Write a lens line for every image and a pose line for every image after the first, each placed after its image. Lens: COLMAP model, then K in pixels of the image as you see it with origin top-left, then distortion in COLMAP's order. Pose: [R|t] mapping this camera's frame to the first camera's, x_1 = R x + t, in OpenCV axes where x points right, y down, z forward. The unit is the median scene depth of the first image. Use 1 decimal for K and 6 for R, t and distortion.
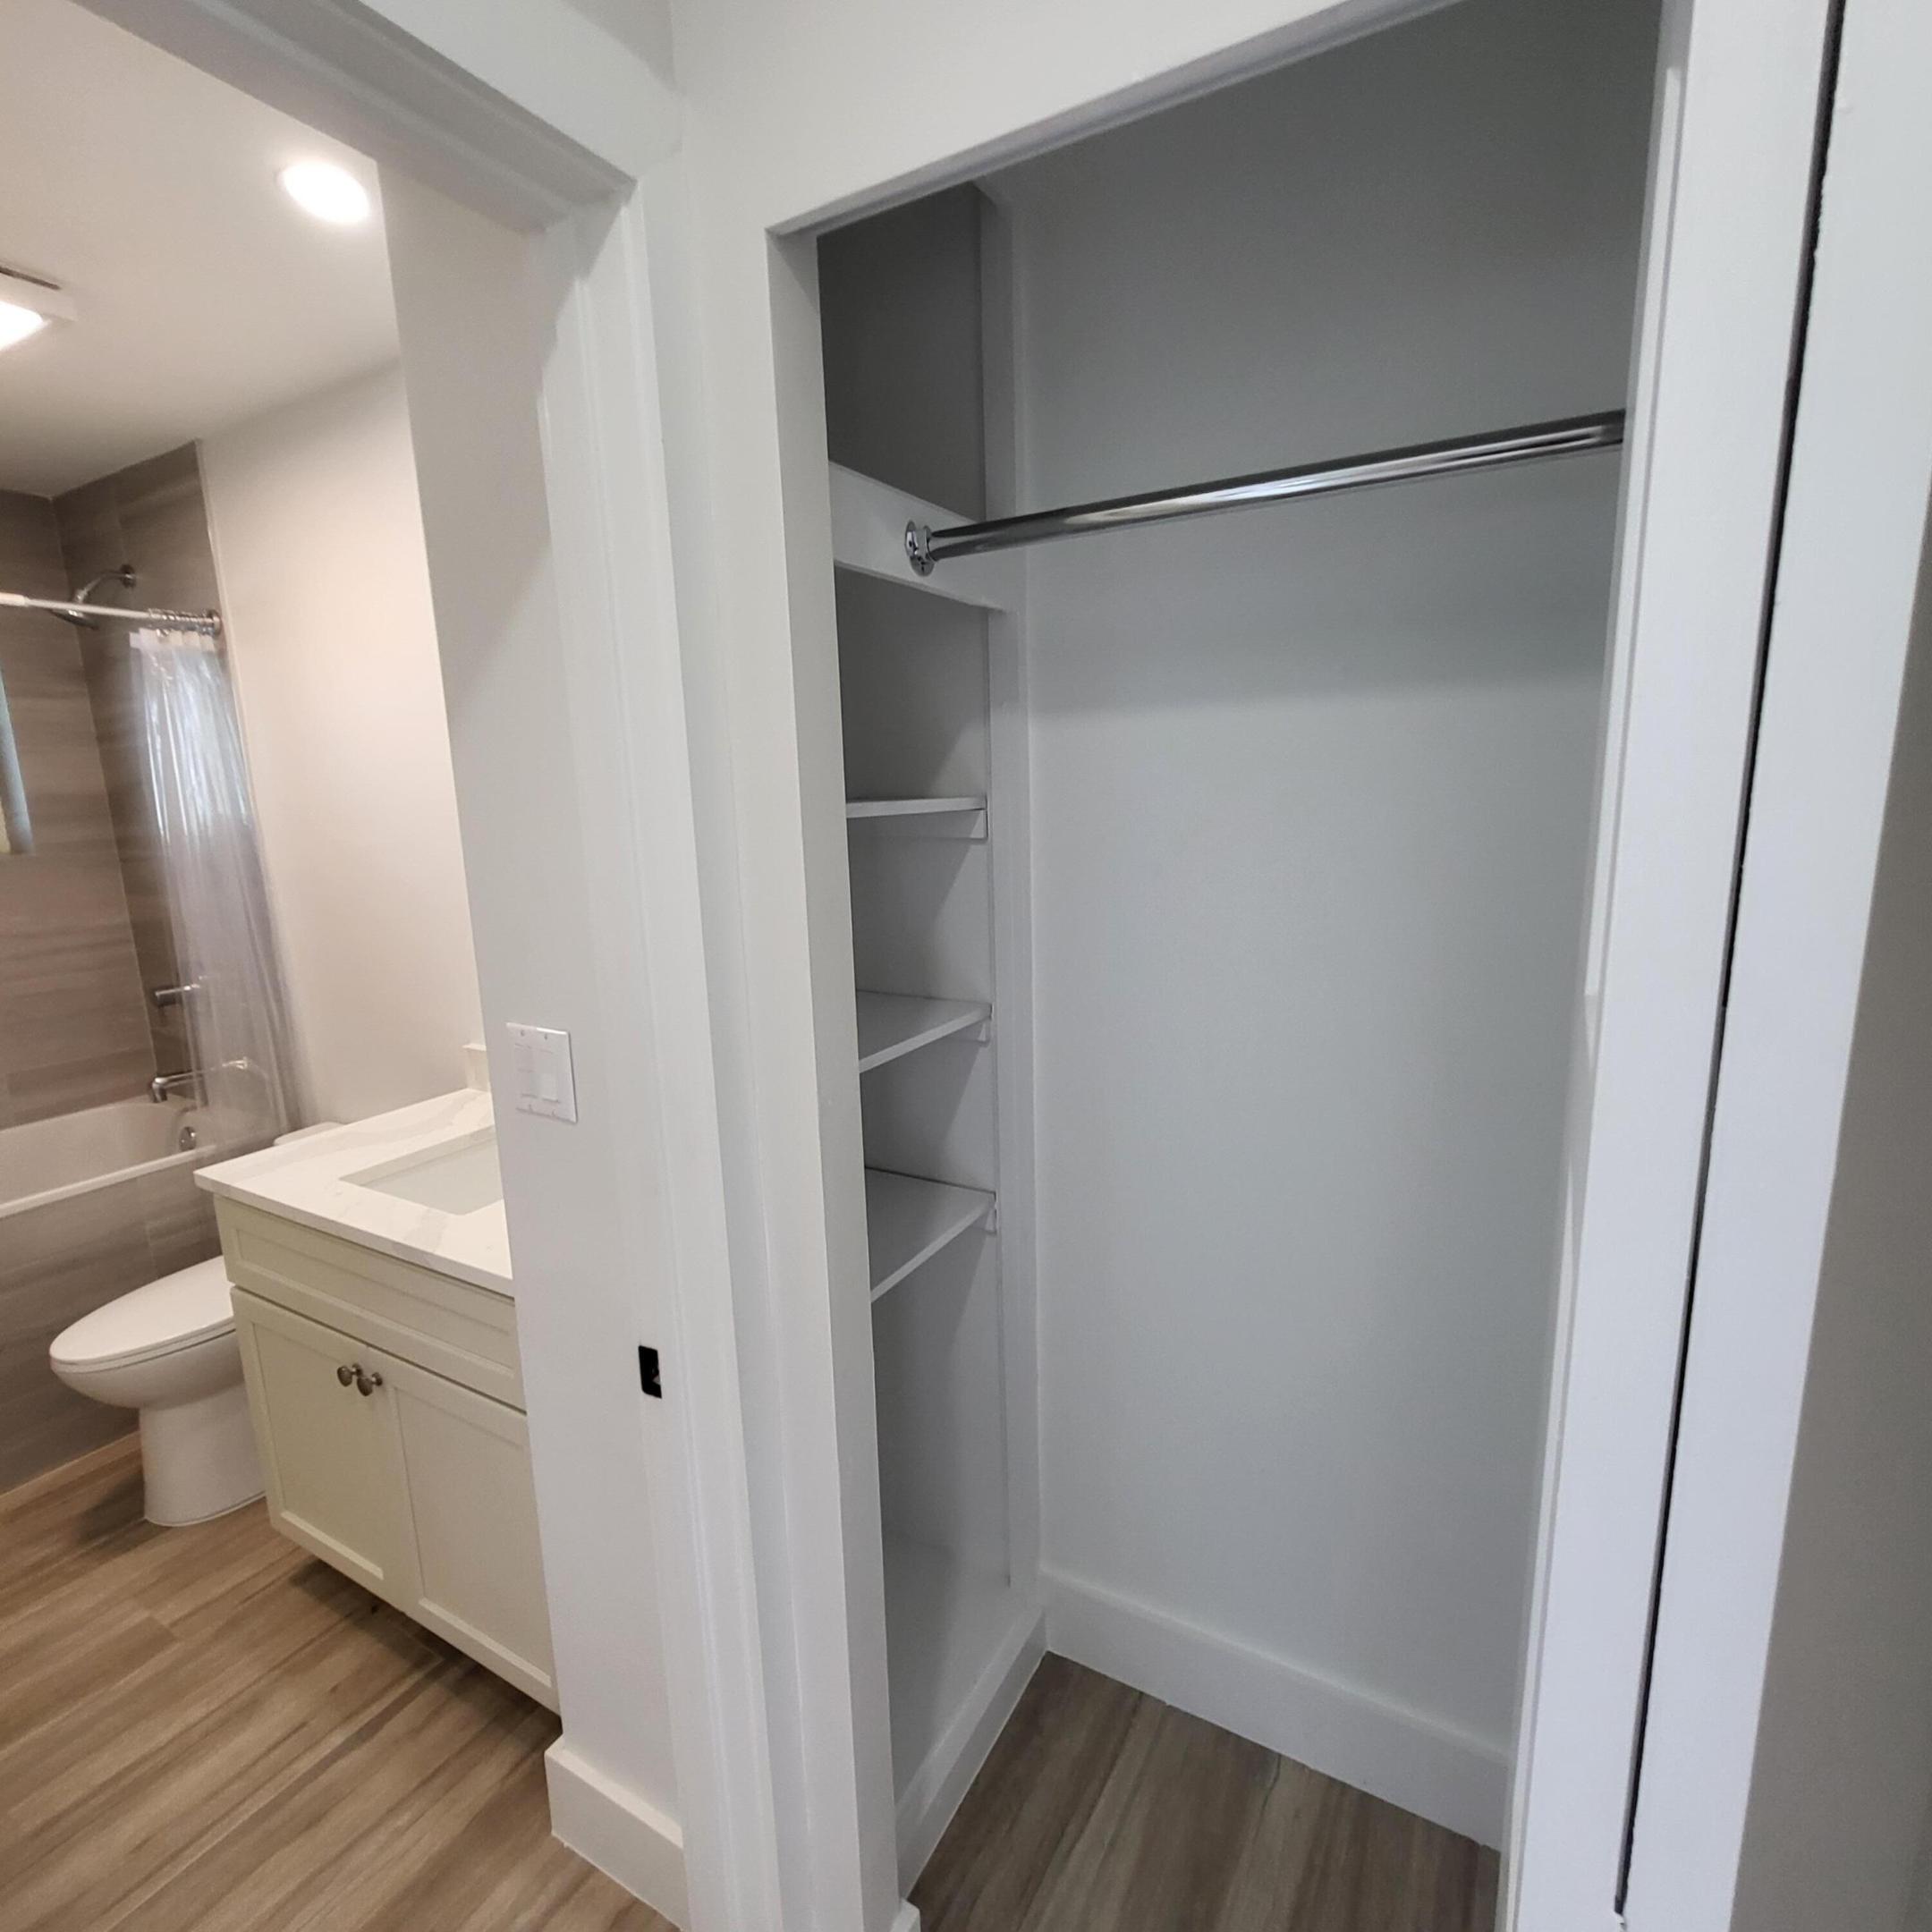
lens RADIAL K [[1012.9, 0, 960.8], [0, 1012.9, 973.9], [0, 0, 1]] dist [0.006781, -0.000811]
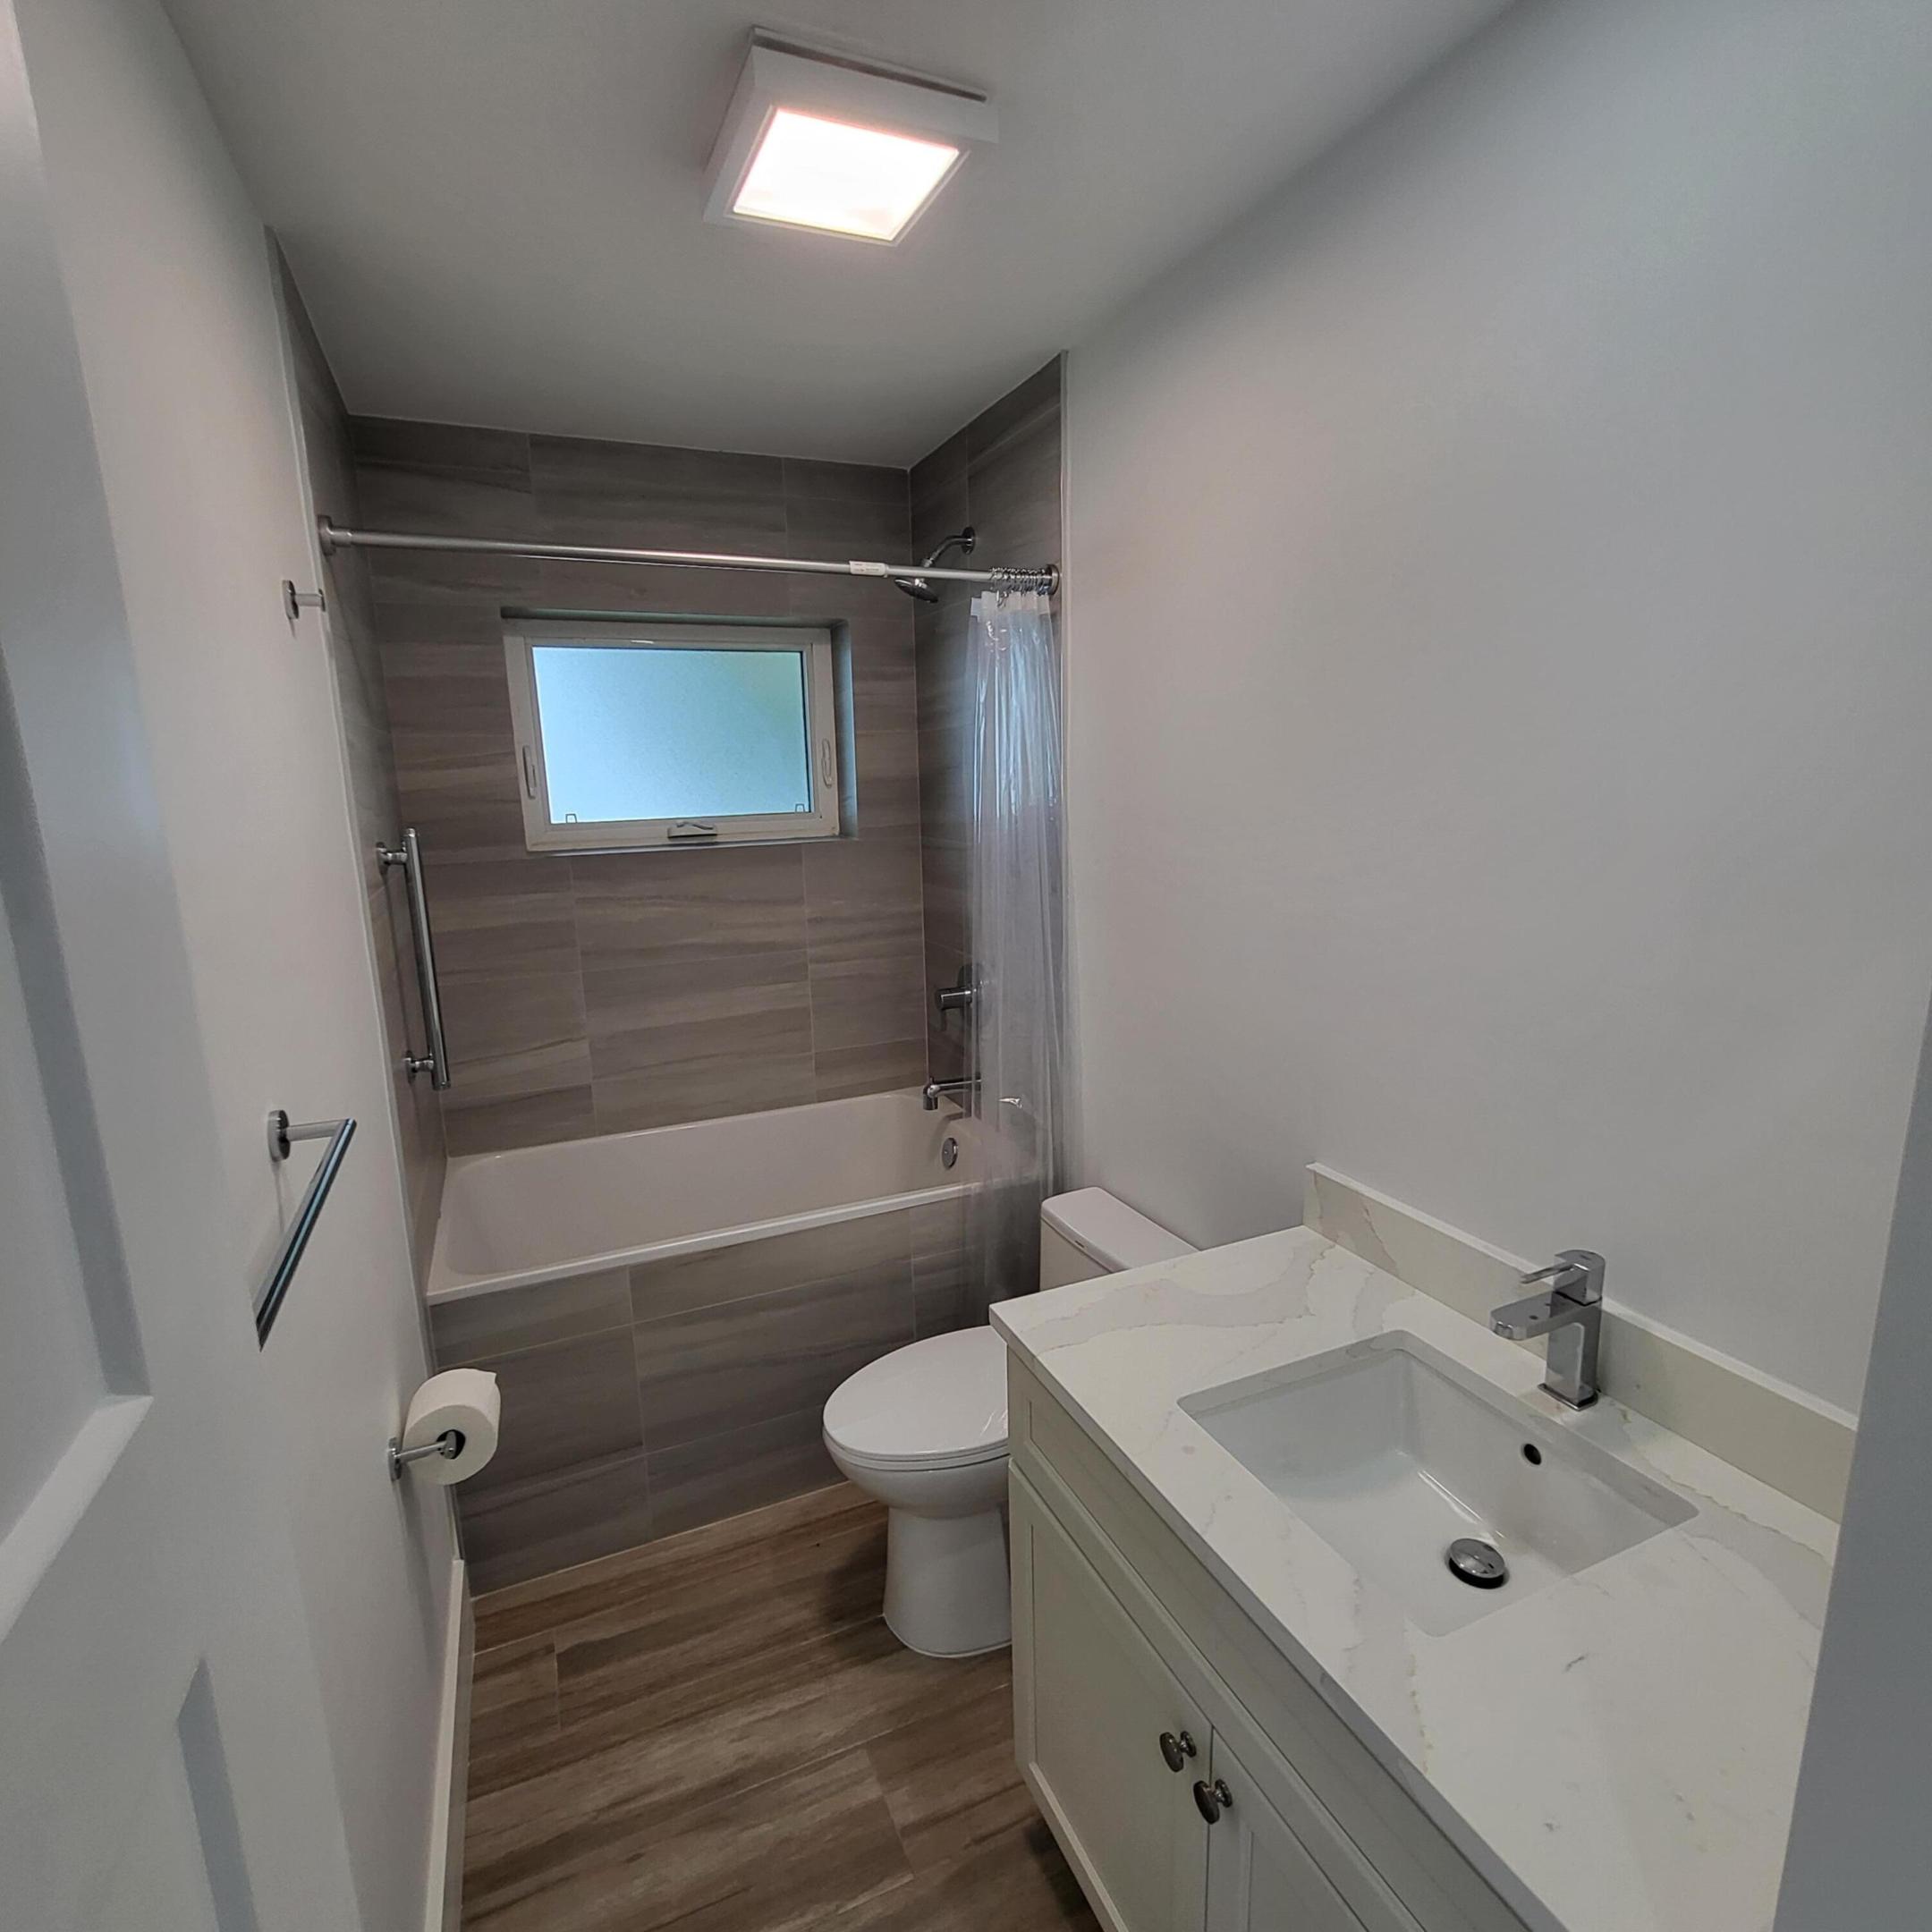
lens RADIAL K [[1012.9, 0, 962.1], [0, 1012.9, 965.1], [0, 0, 1]] dist [0.006781, -0.000811]
pose [[0.815152, 0.121278, -0.566408, -0.286748], [-0.106852, 0.992538, 0.058741, -0.073134], [0.569306, 0.012639, 0.822029, 0.281036]]
